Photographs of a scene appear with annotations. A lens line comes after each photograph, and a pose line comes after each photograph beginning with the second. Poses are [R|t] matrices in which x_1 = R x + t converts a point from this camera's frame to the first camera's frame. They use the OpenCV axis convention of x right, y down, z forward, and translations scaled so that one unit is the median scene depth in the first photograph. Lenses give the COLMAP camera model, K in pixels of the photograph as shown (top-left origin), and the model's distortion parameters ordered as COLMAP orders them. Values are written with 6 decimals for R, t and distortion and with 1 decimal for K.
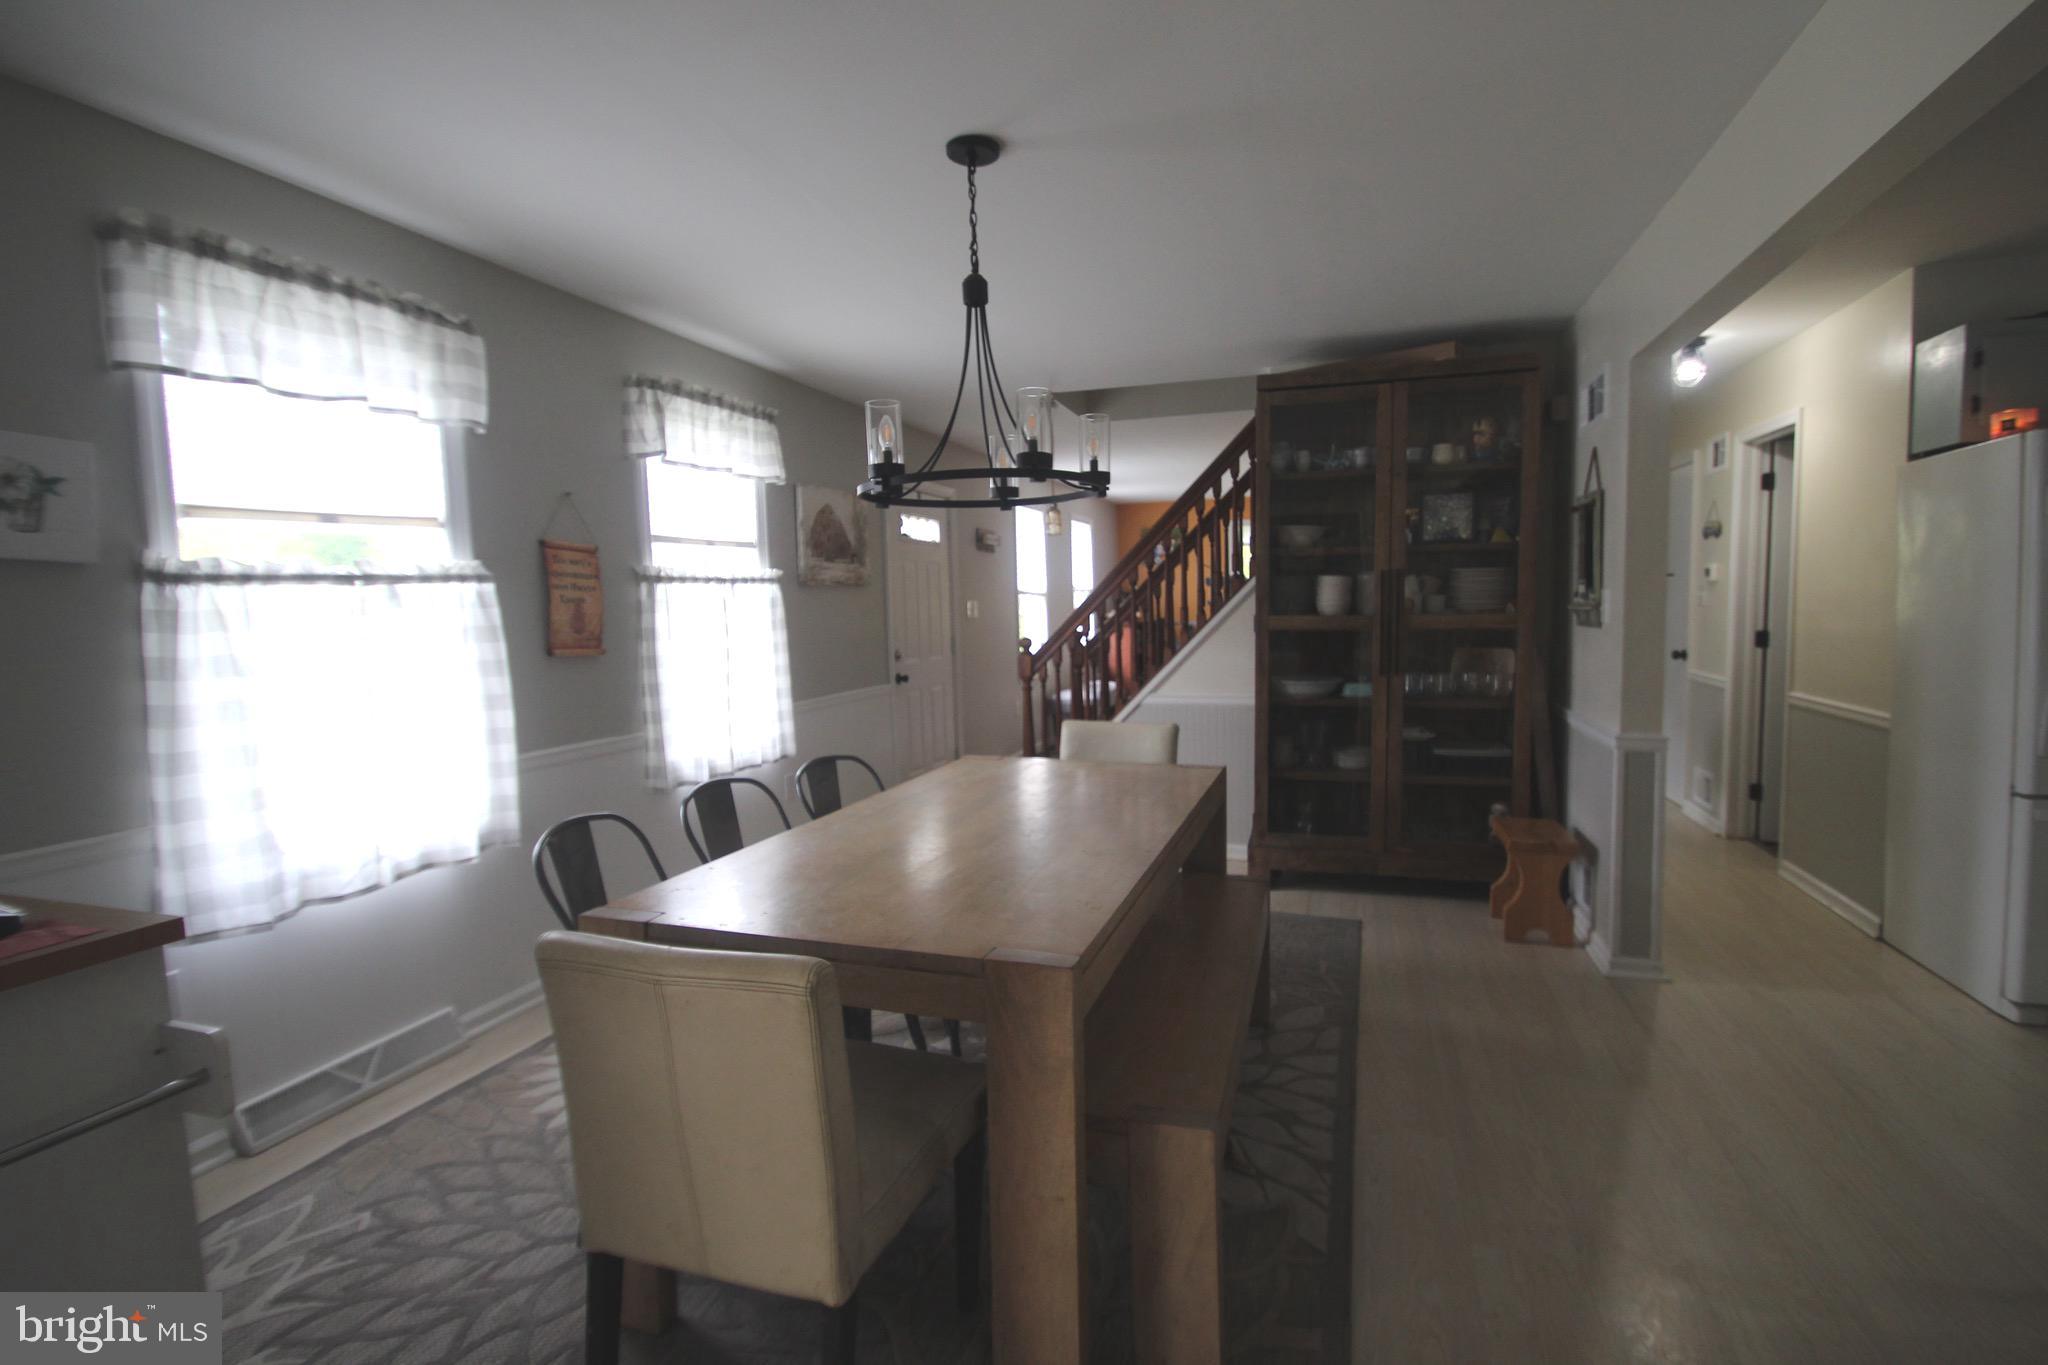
lens RADIAL K [[951.4, 0, 1016.5], [0, 951.4, 681.0], [0, 0, 1]] dist [-0.013795, -0.001560]
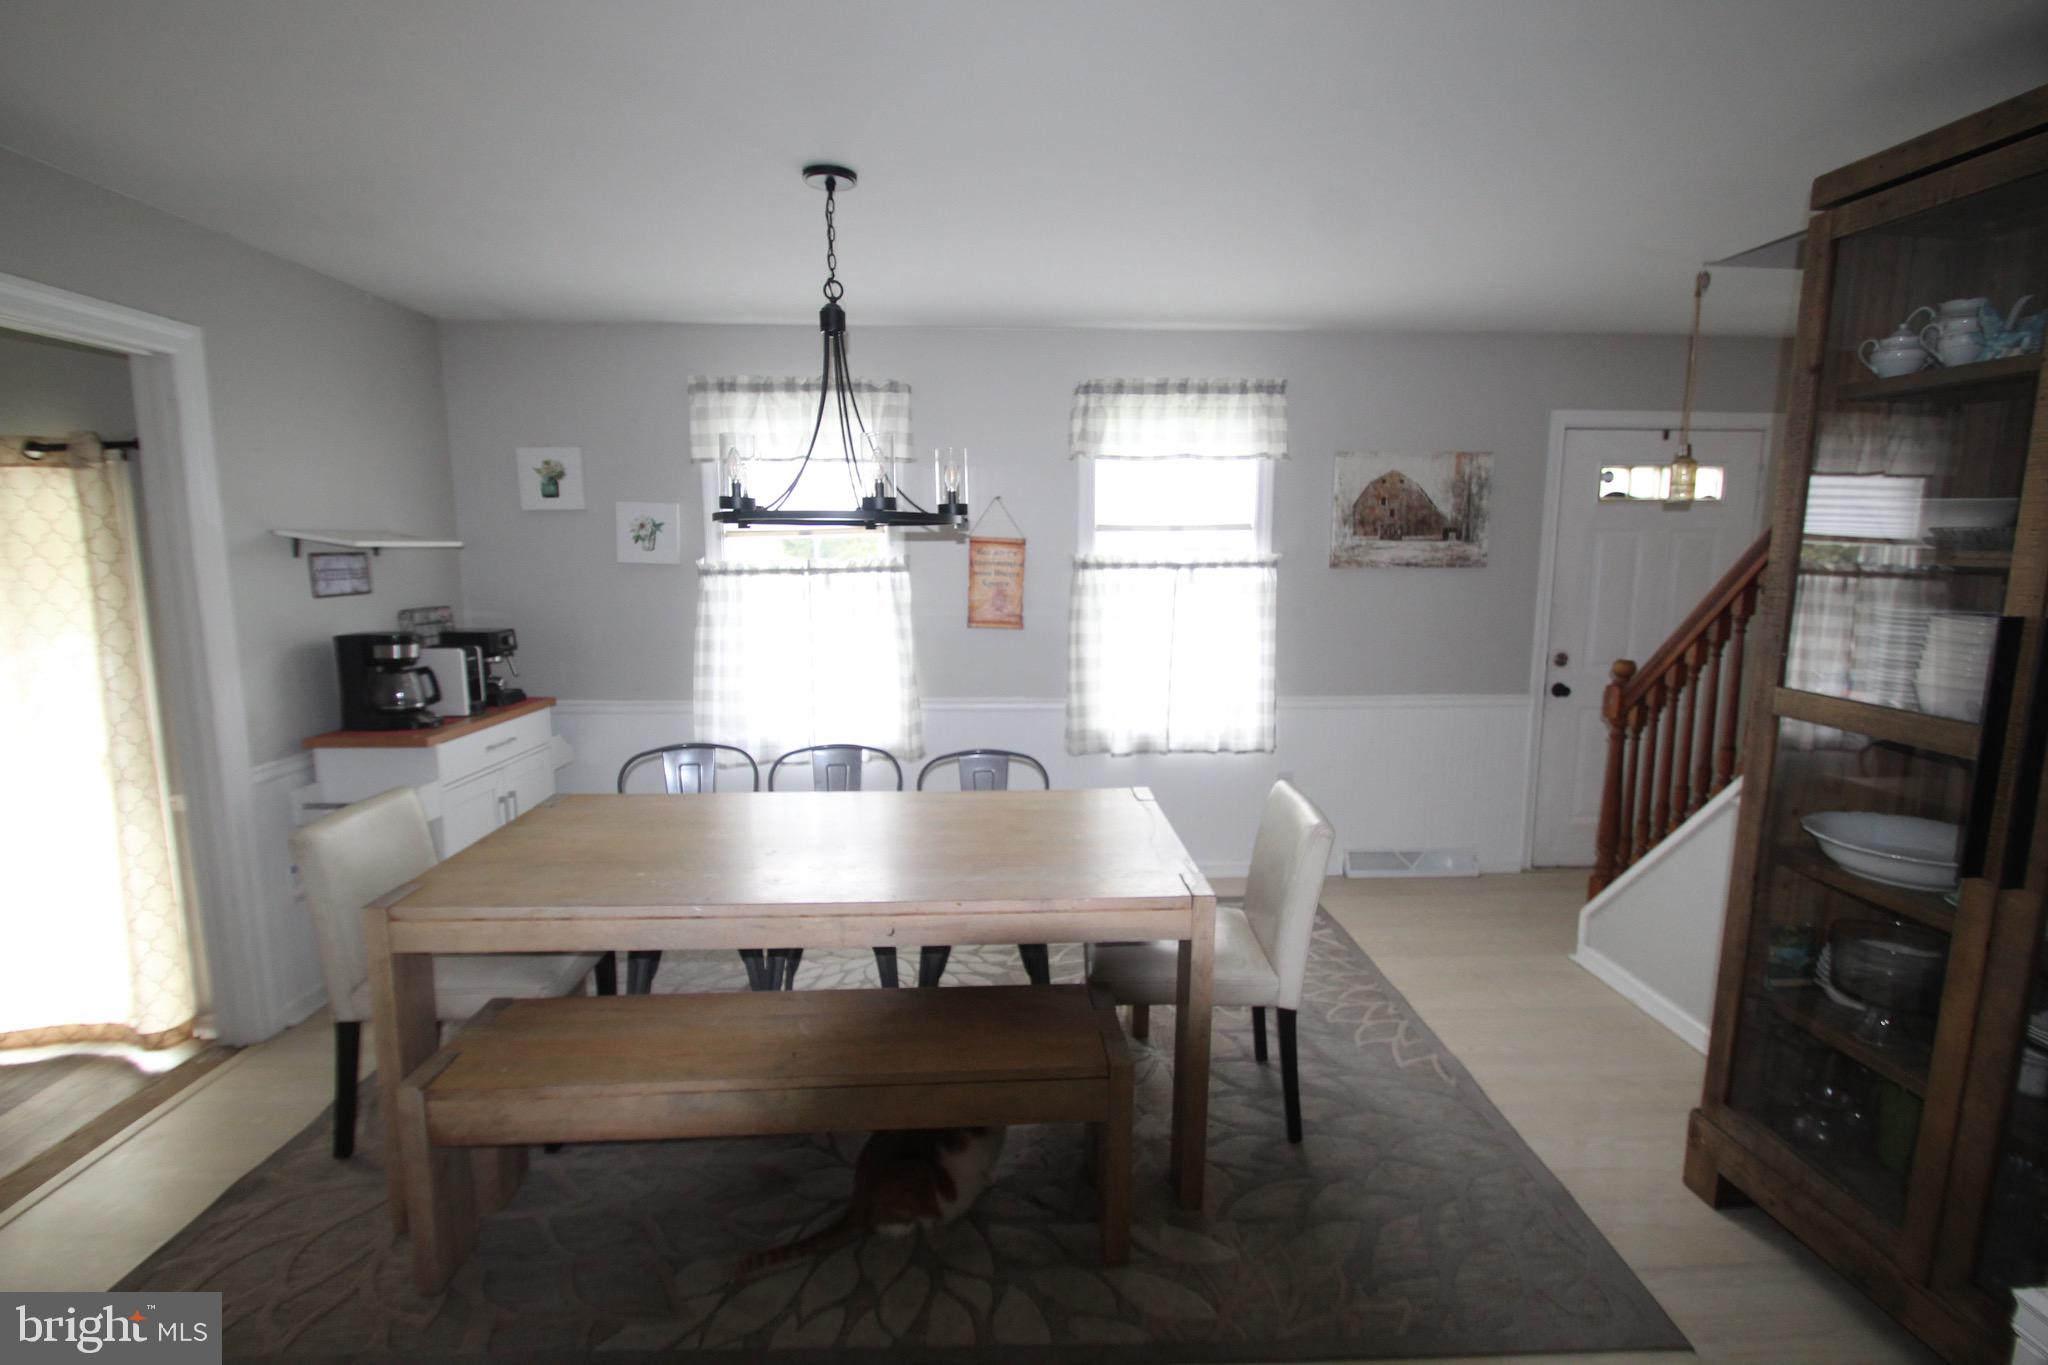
lens RADIAL K [[951.4, 0, 1018.0], [0, 951.4, 676.7], [0, 0, 1]] dist [-0.013795, -0.001560]
pose [[0.360923, 0.163902, -0.918080, 0.711830], [-0.083516, 0.986160, 0.143223, -0.147026], [0.928849, 0.024981, 0.369616, 0.570446]]
